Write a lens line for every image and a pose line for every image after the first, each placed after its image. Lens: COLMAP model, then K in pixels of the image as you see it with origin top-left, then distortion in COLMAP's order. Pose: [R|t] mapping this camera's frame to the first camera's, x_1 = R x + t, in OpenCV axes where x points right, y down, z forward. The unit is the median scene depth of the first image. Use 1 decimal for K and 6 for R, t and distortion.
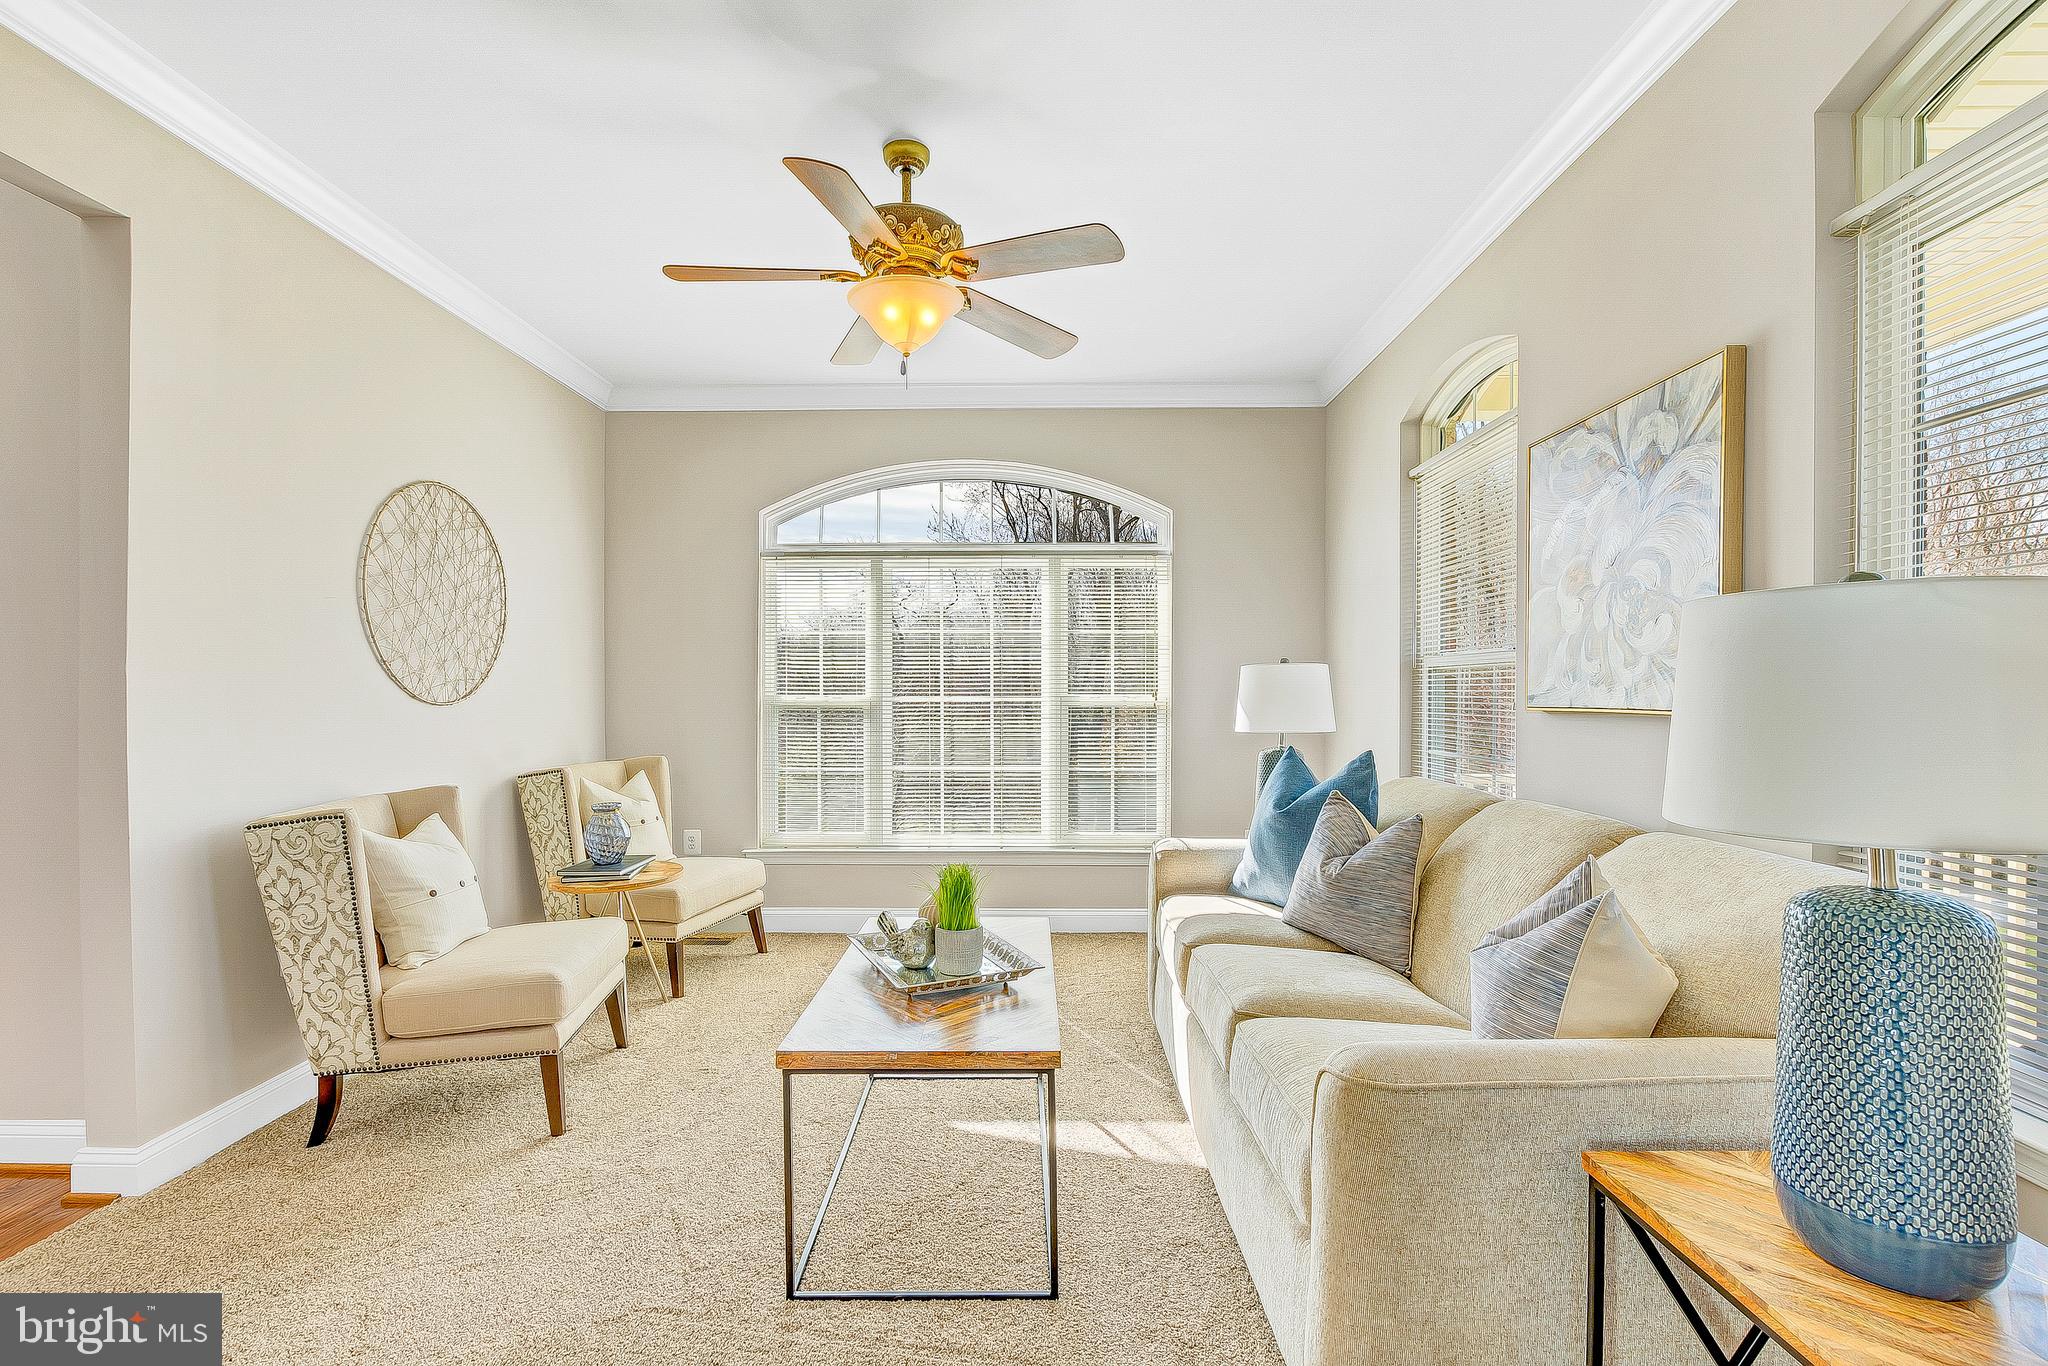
lens RADIAL K [[917.4, 0, 1010.4], [0, 917.4, 694.9], [0, 0, 1]] dist [0.007505, -0.003439]
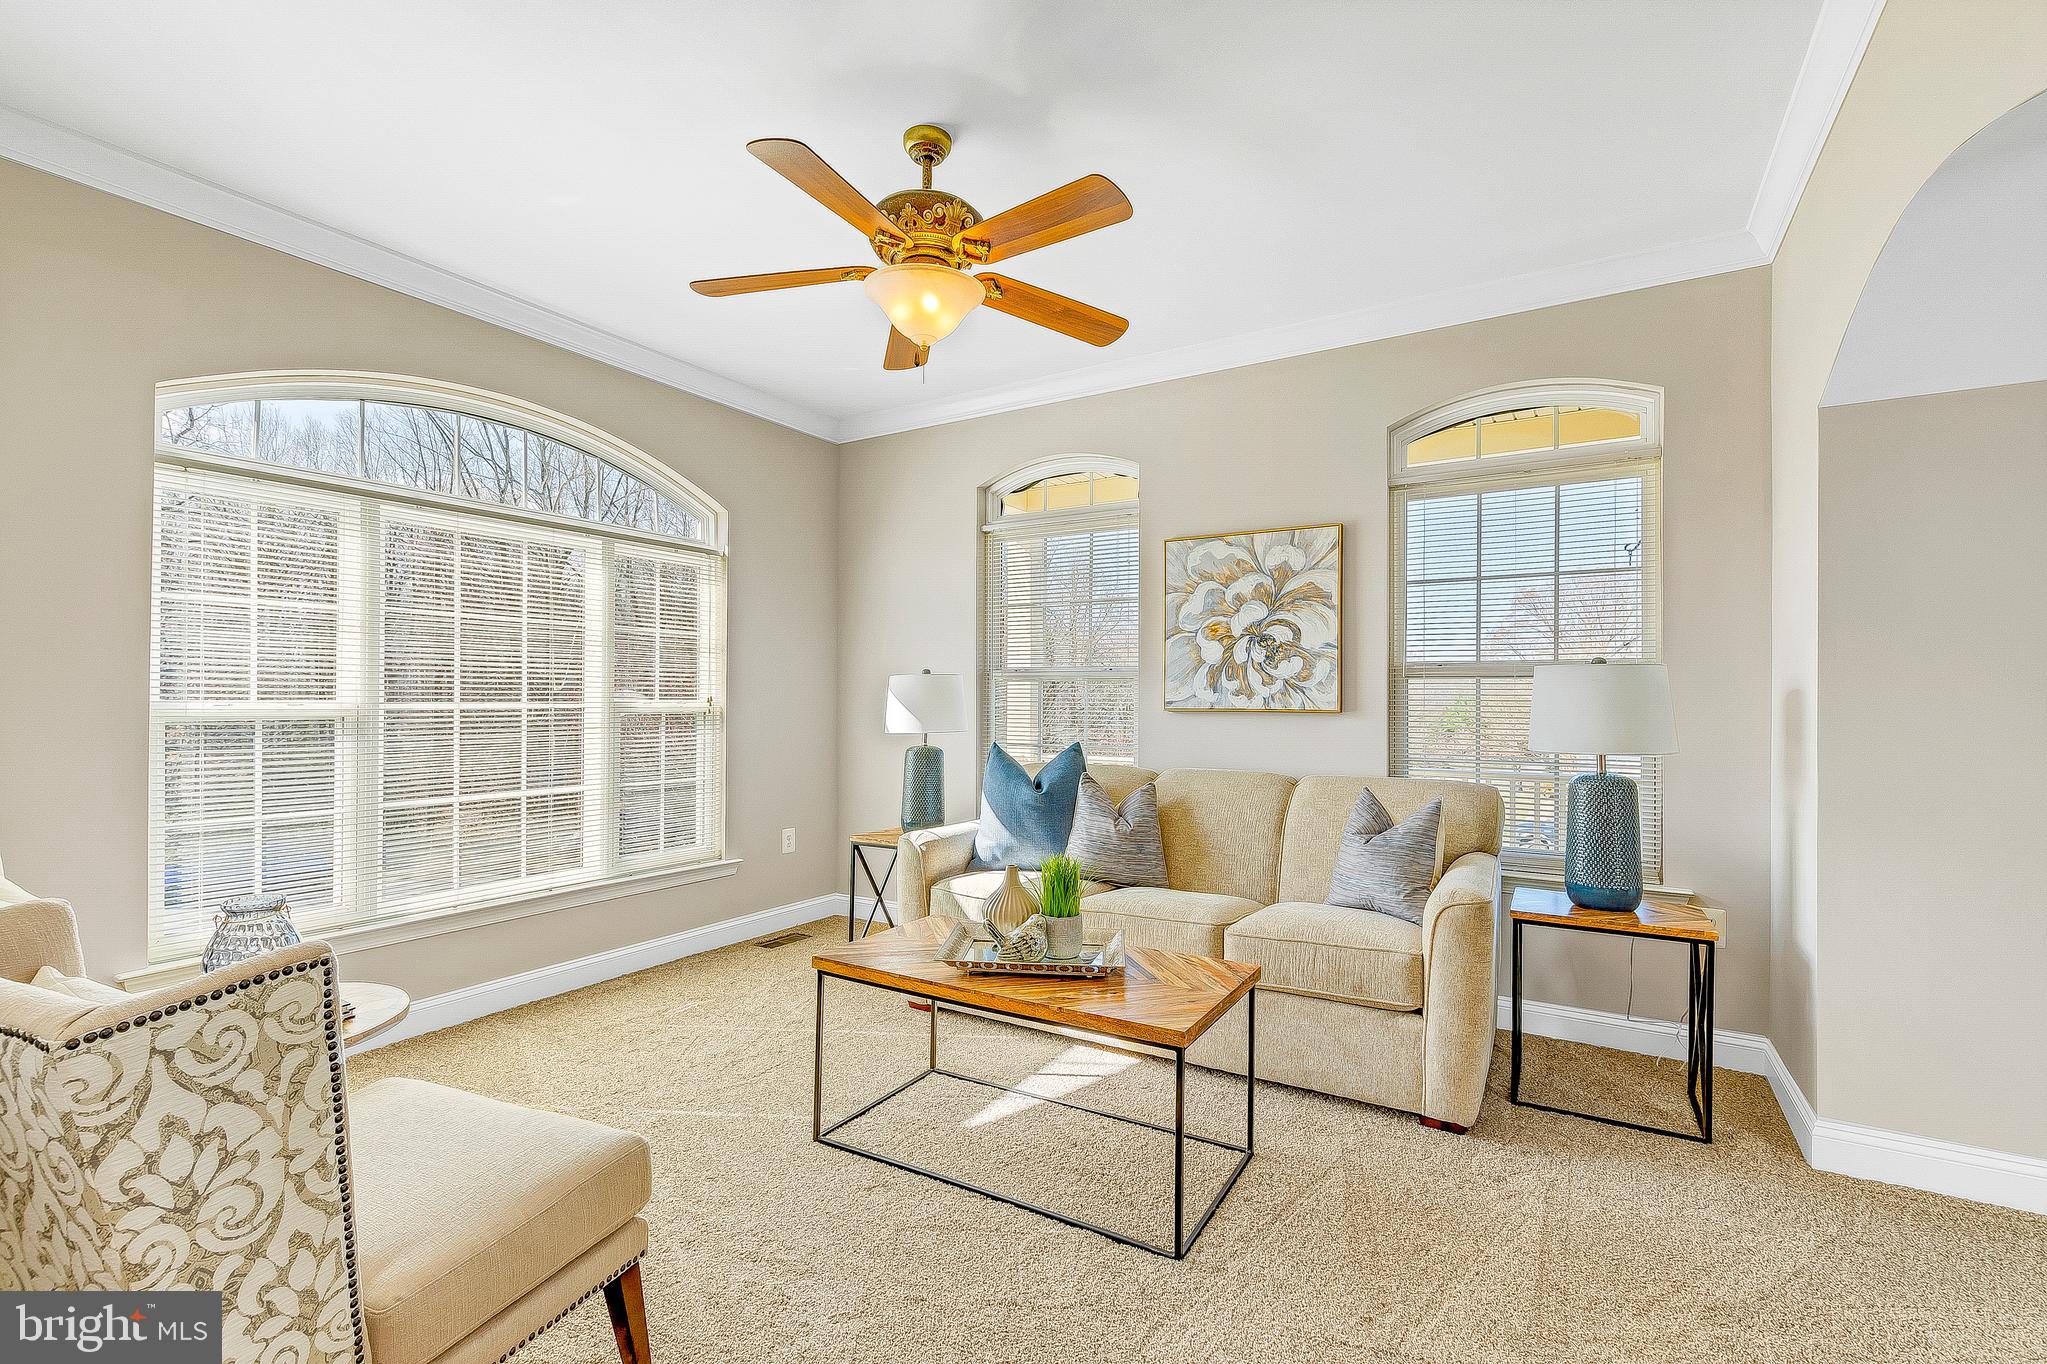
lens RADIAL K [[917.0, 0, 1016.8], [0, 917.0, 693.3], [0, 0, 1]] dist [0.007505, -0.003439]
pose [[0.507127, 0.007698, 0.861837, -0.953898], [-0.001712, 0.999967, -0.007924, -0.000314], [-0.861870, 0.002543, 0.507123, 0.460680]]
